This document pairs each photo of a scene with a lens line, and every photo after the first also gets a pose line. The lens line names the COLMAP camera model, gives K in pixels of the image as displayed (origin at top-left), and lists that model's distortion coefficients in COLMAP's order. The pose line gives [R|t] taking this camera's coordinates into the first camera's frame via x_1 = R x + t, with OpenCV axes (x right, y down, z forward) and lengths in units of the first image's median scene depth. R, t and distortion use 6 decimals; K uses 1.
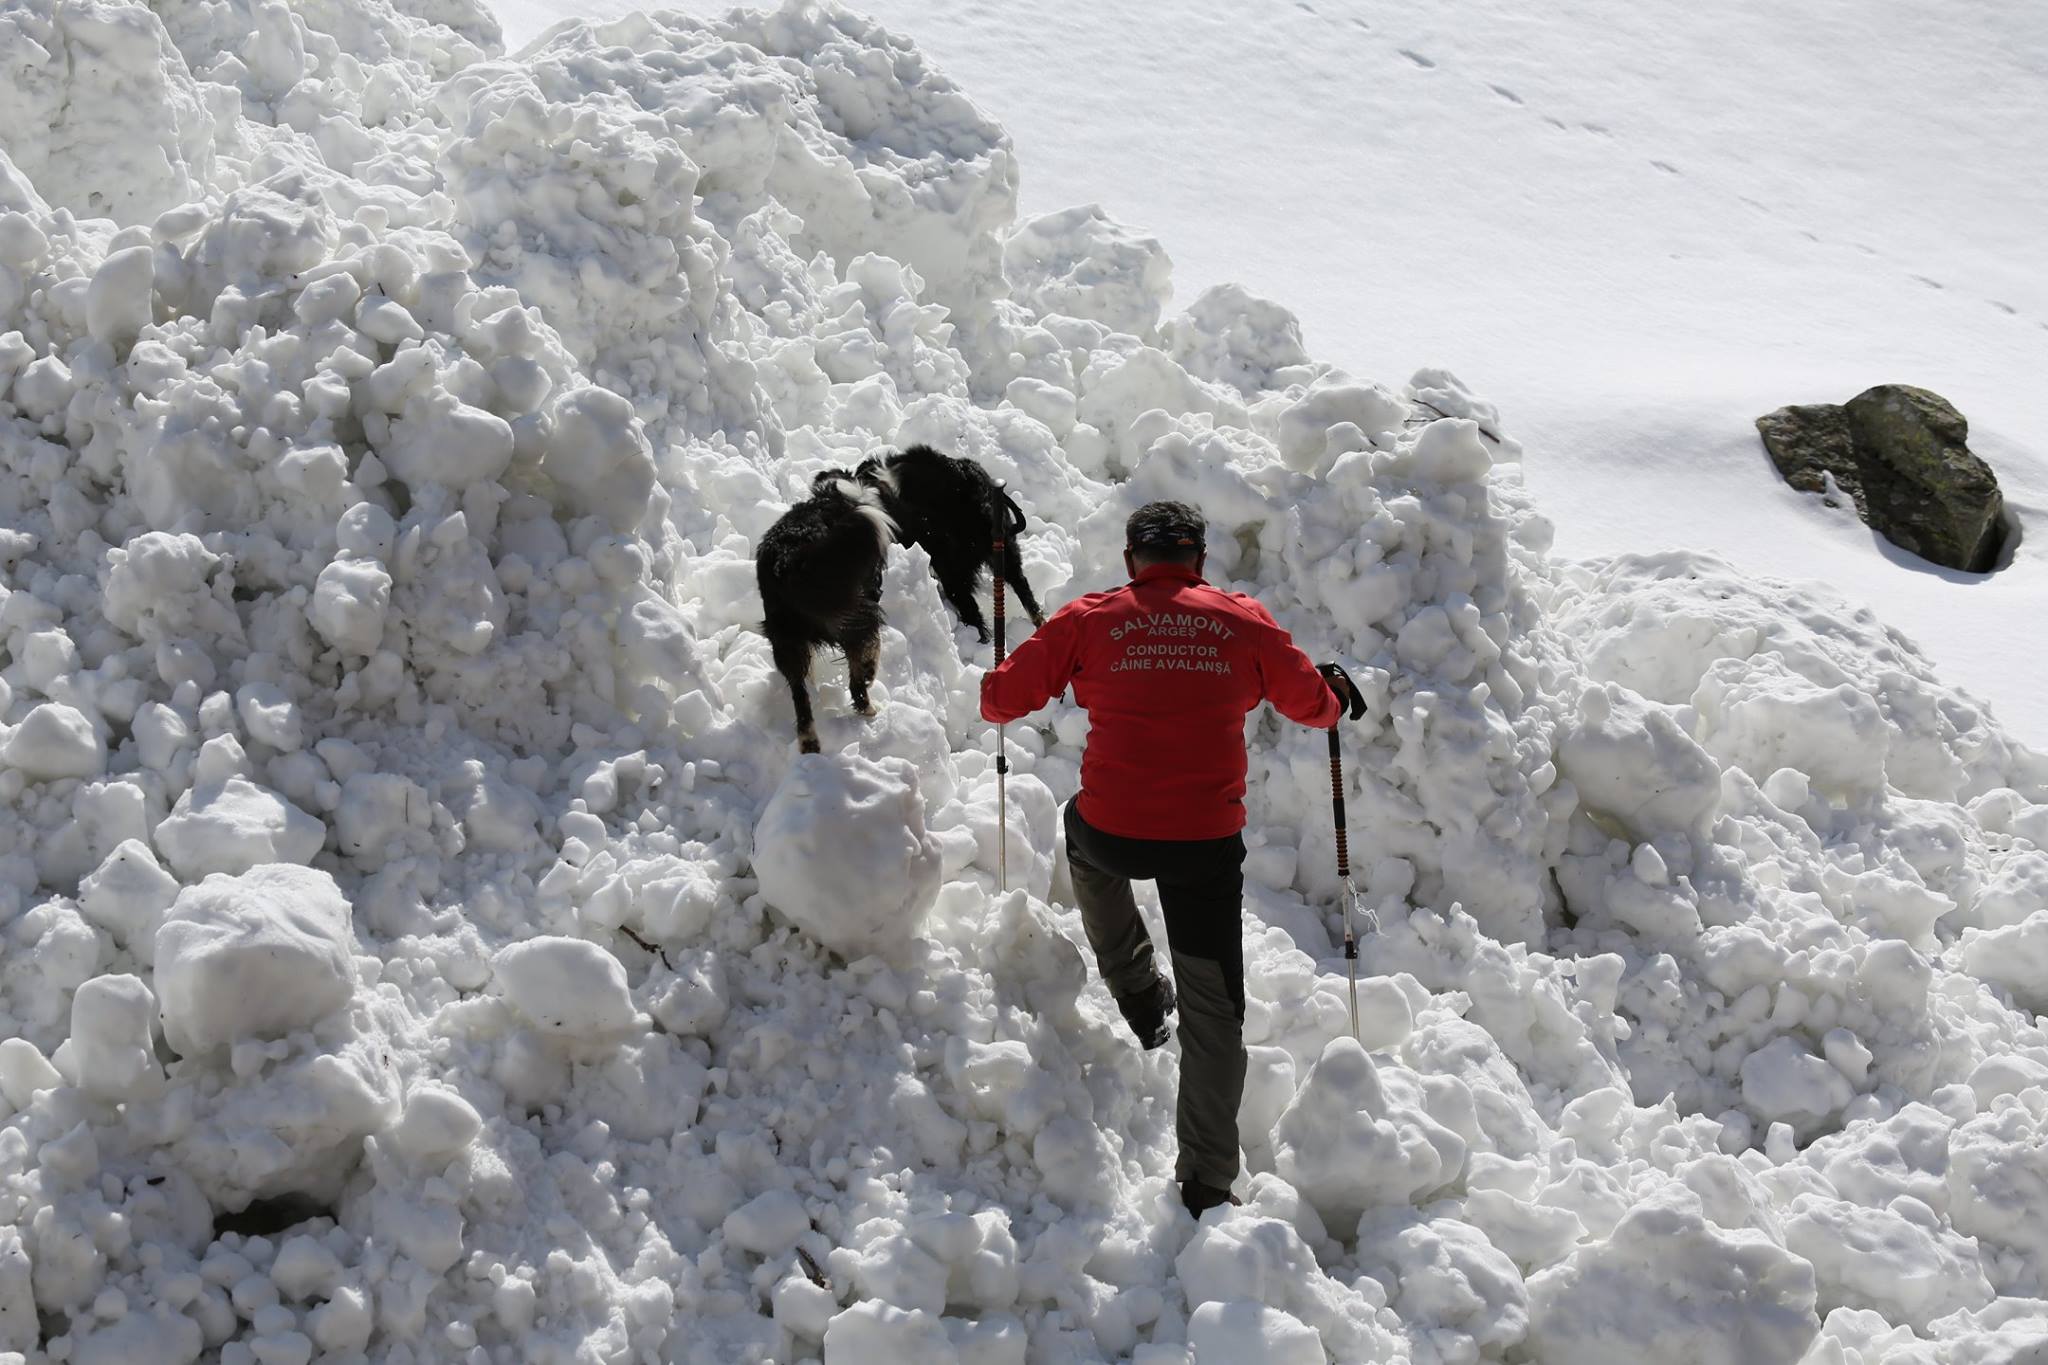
lens RADIAL K [[4968.2, 0, 1024.0], [0, 4968.2, 682.5], [0, 0, 1]] dist [-0.199253, 0.429294]
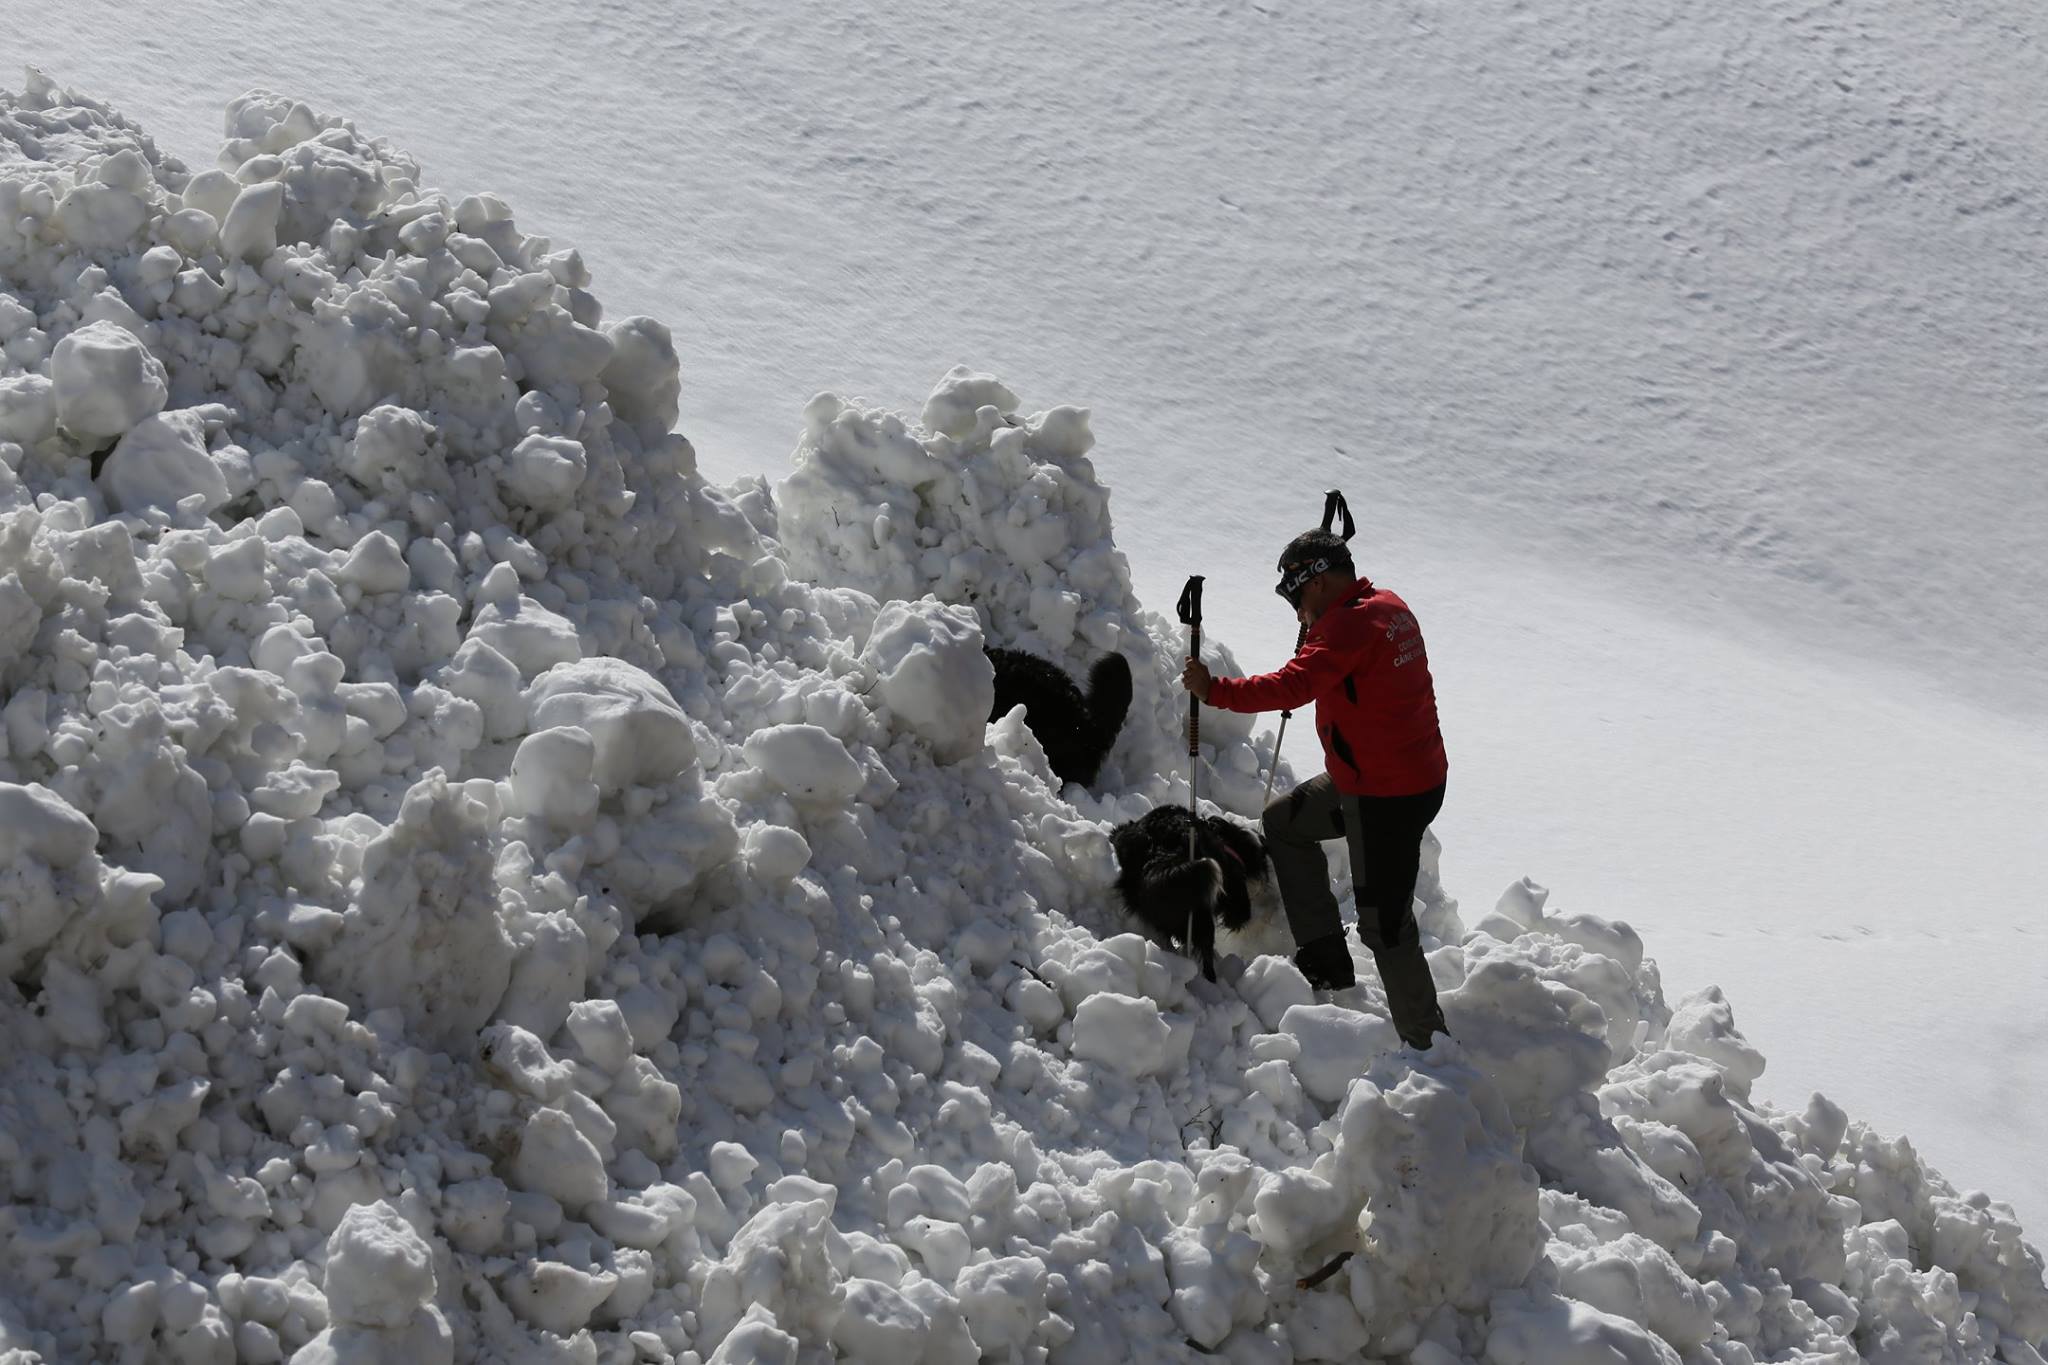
lens RADIAL K [[4968.2, 0, 1024.0], [0, 4968.2, 682.5], [0, 0, 1]] dist [-0.199253, 0.429294]
pose [[0.925488, 0.021900, 0.378144, -0.492022], [-0.002602, 0.998671, -0.051468, 0.100313], [-0.378769, 0.046649, 0.924315, -0.179492]]
